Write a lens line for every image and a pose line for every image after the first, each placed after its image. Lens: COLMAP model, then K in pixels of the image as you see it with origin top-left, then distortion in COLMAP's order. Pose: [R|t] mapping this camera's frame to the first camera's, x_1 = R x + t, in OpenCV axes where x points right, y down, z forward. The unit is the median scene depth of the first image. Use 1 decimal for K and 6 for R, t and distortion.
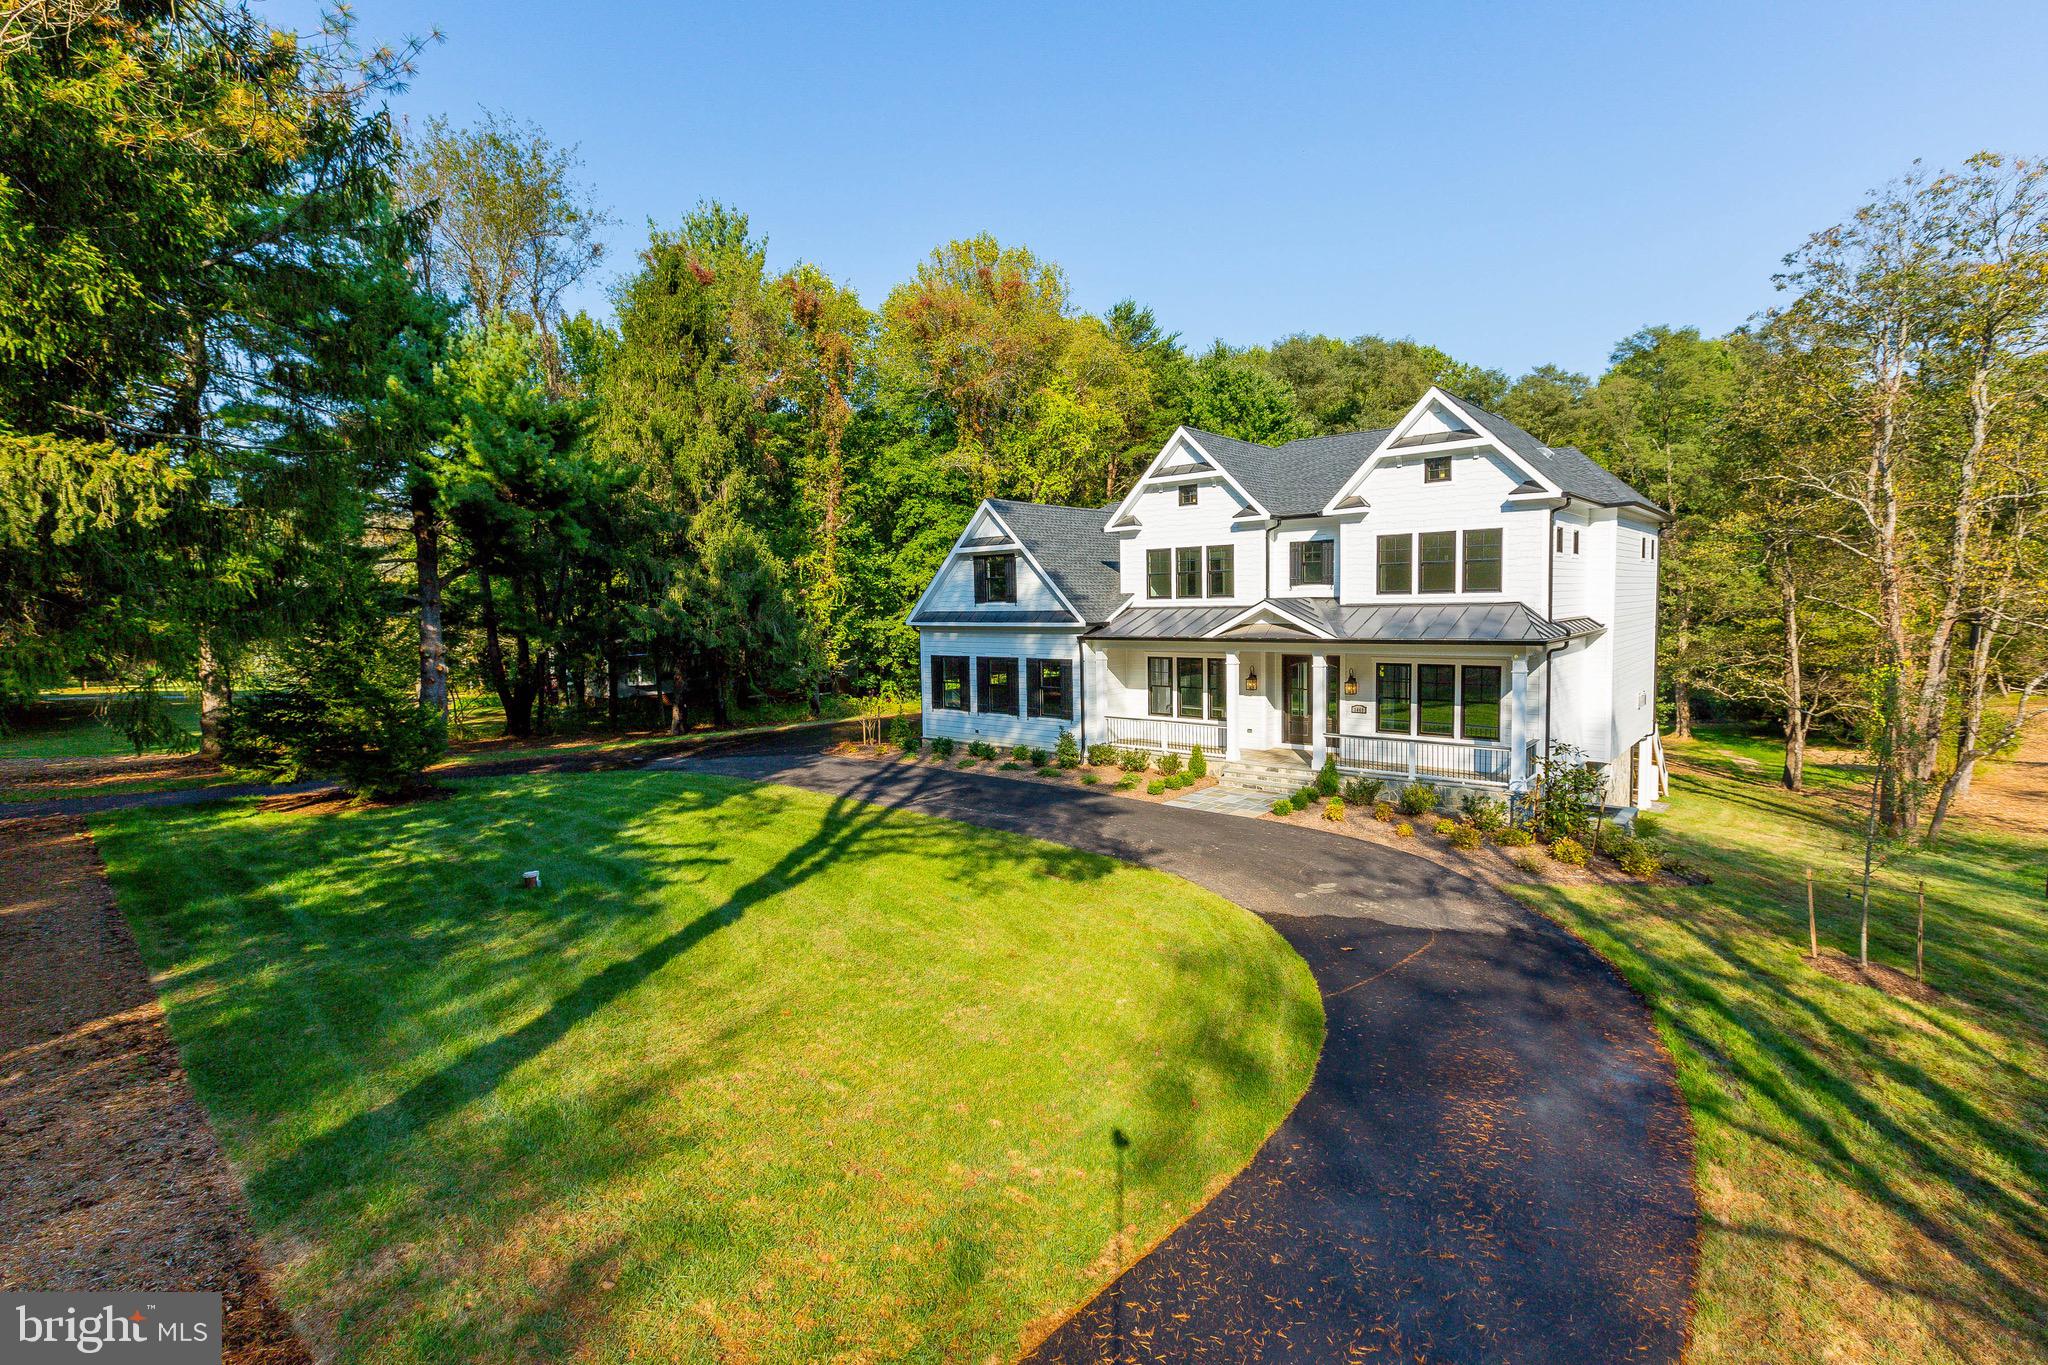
lens RADIAL K [[1000.5, 0, 1114.6], [0, 1000.5, 644.3], [0, 0, 1]] dist [-0.030721, 0.000009]
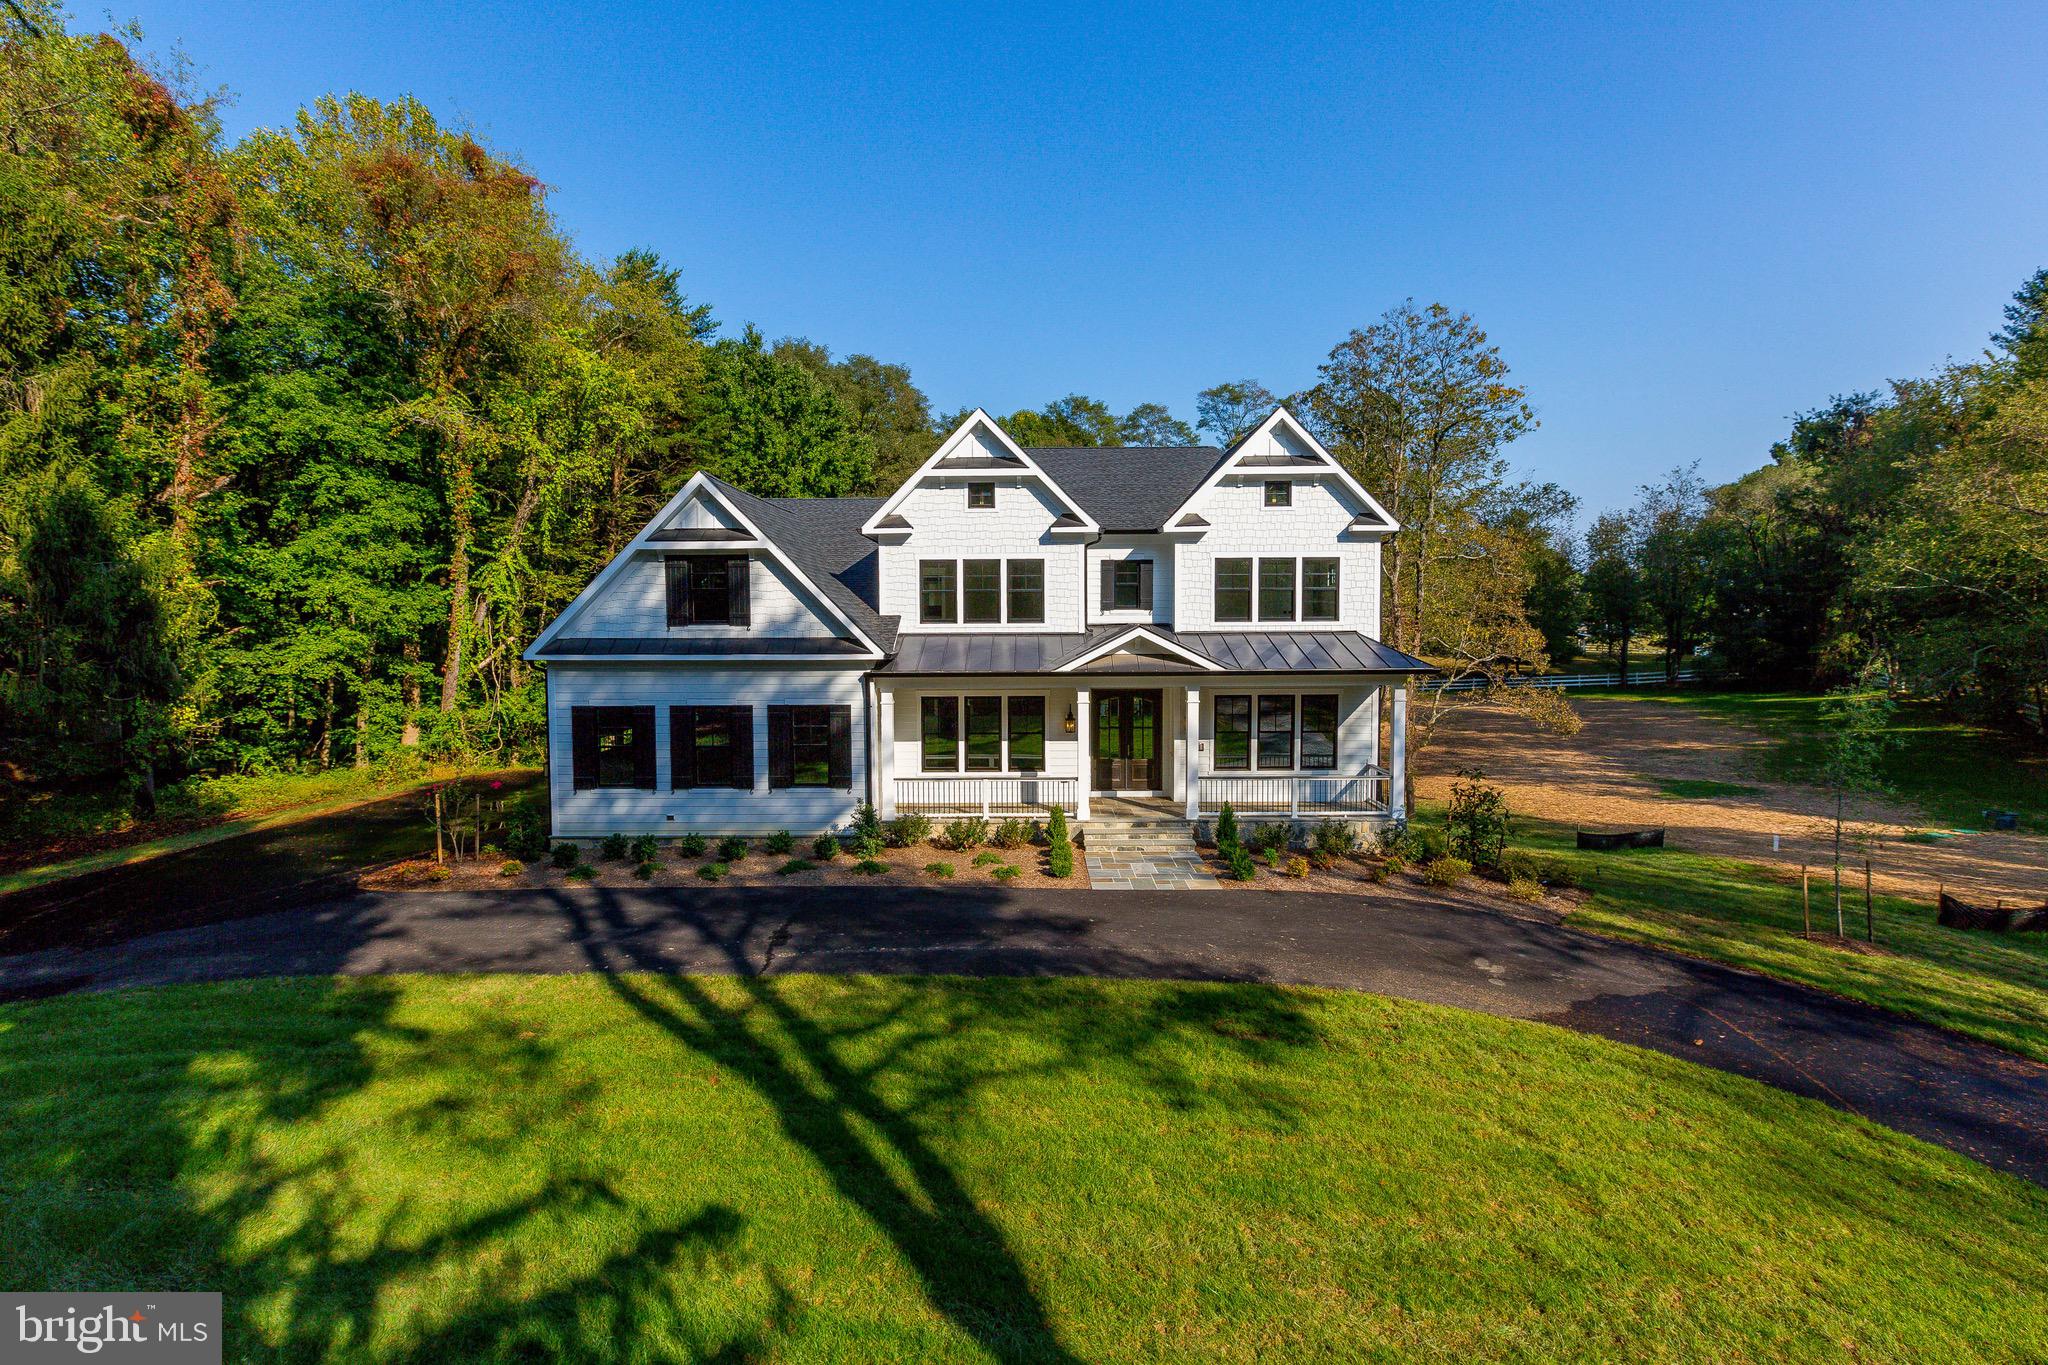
lens RADIAL K [[1000.5, 0, 1114.6], [0, 1000.5, 644.3], [0, 0, 1]] dist [-0.030721, 0.000009]
pose [[0.757738, 0.000628, 0.652559, -0.364933], [0.020290, 0.999493, -0.024522, -0.006880], [-0.652244, 0.031822, 0.757341, 0.315393]]
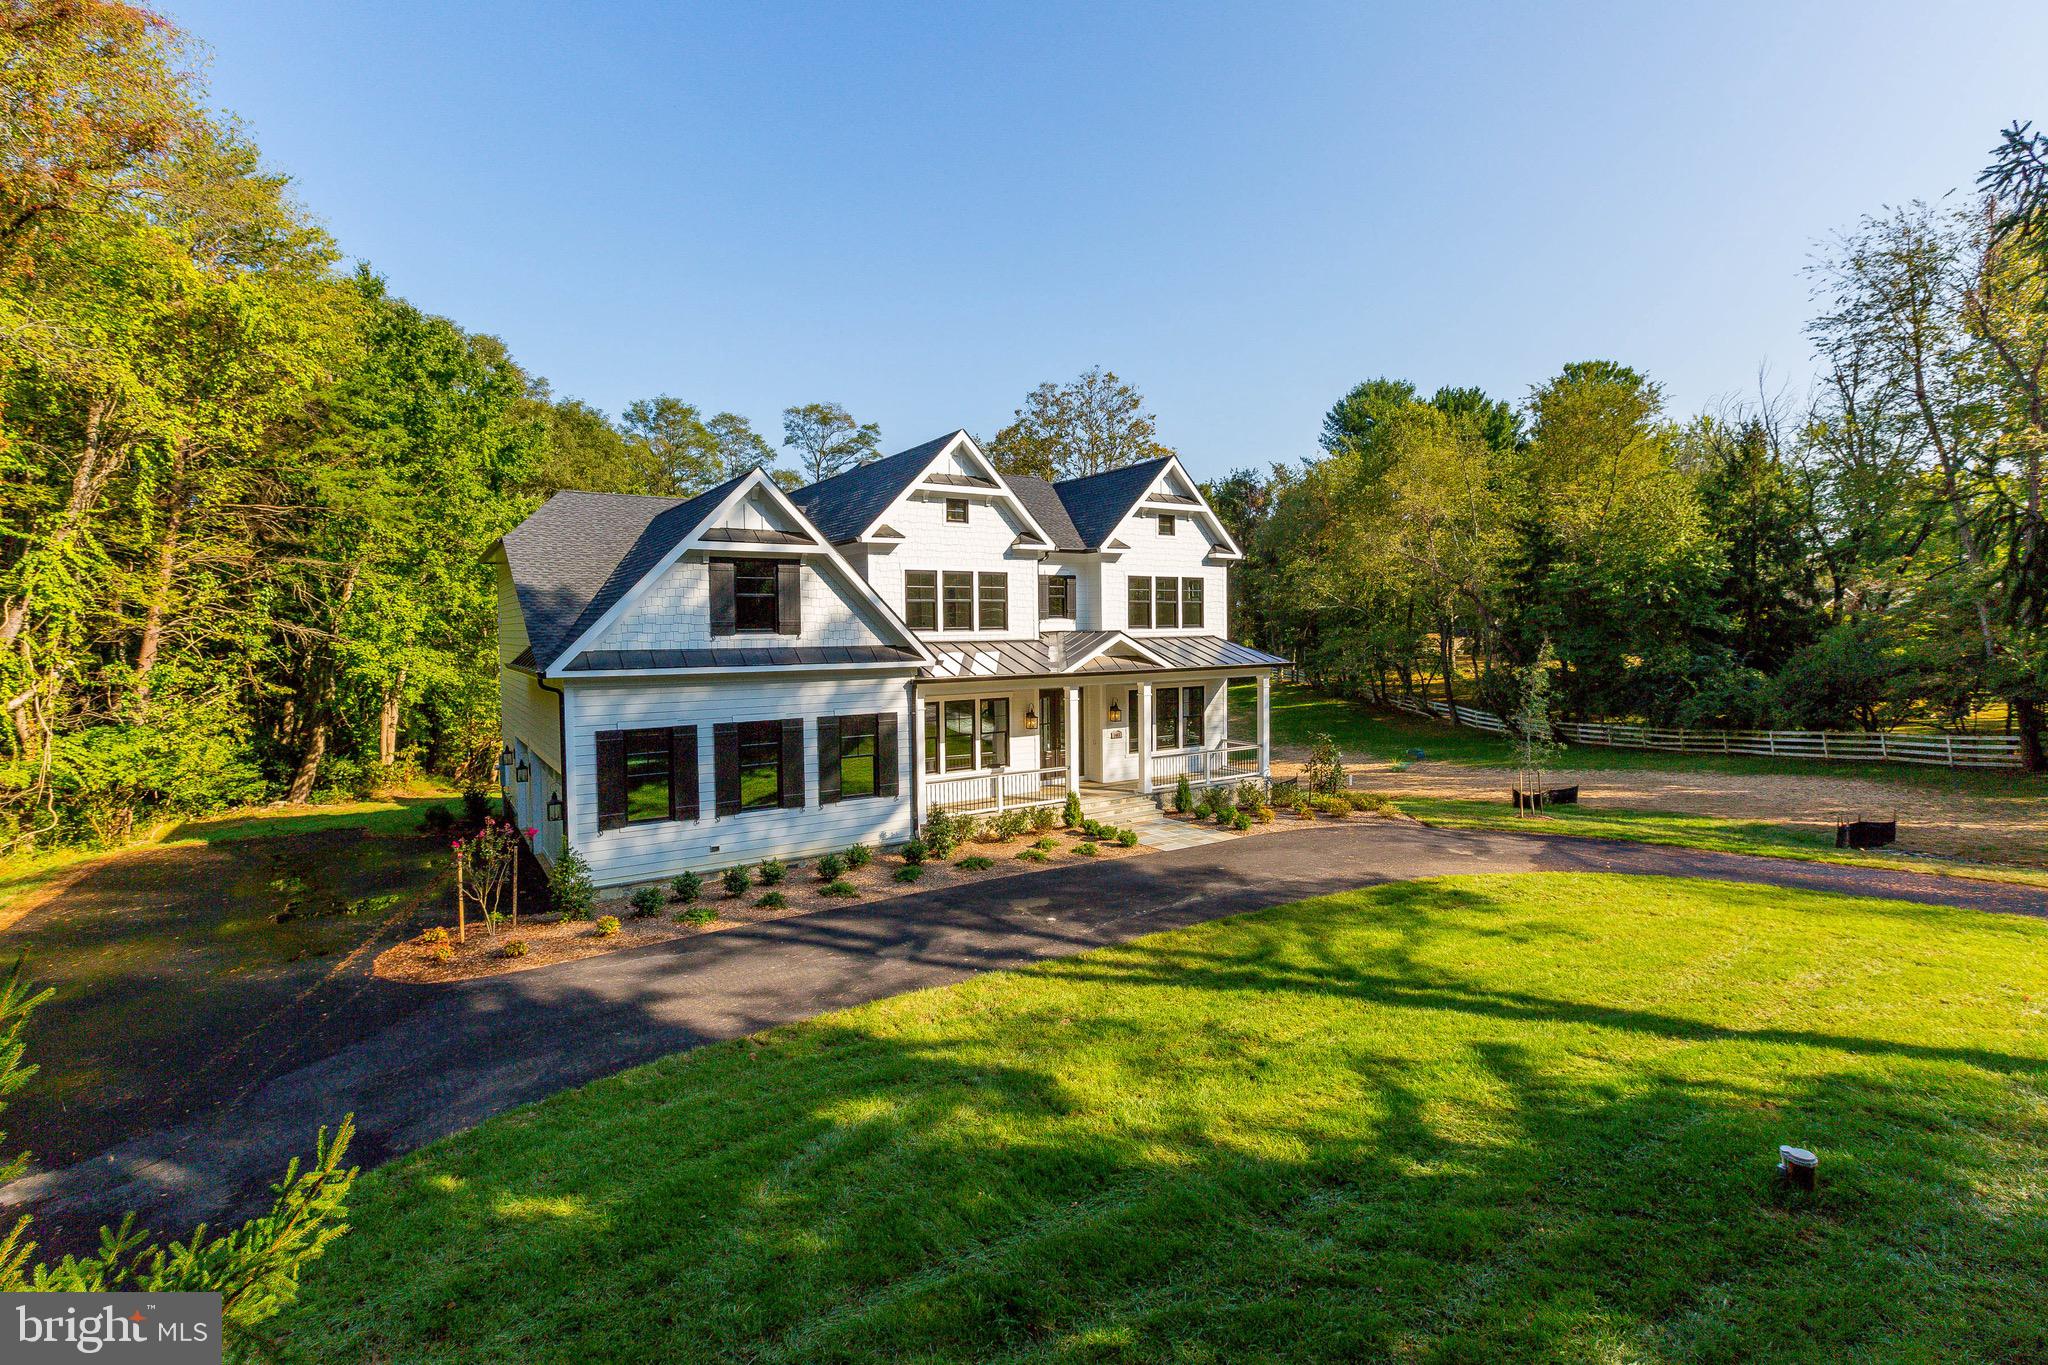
lens RADIAL K [[957.5, 0, 1154.3], [0, 957.5, 647.9], [0, 0, 1]] dist [0.001959, 0.000192]
pose [[0.246874, -0.004496, 0.969037, -0.670384], [0.047958, 0.998821, -0.007584, -0.016954], [-0.967860, 0.048345, 0.246799, 0.626670]]
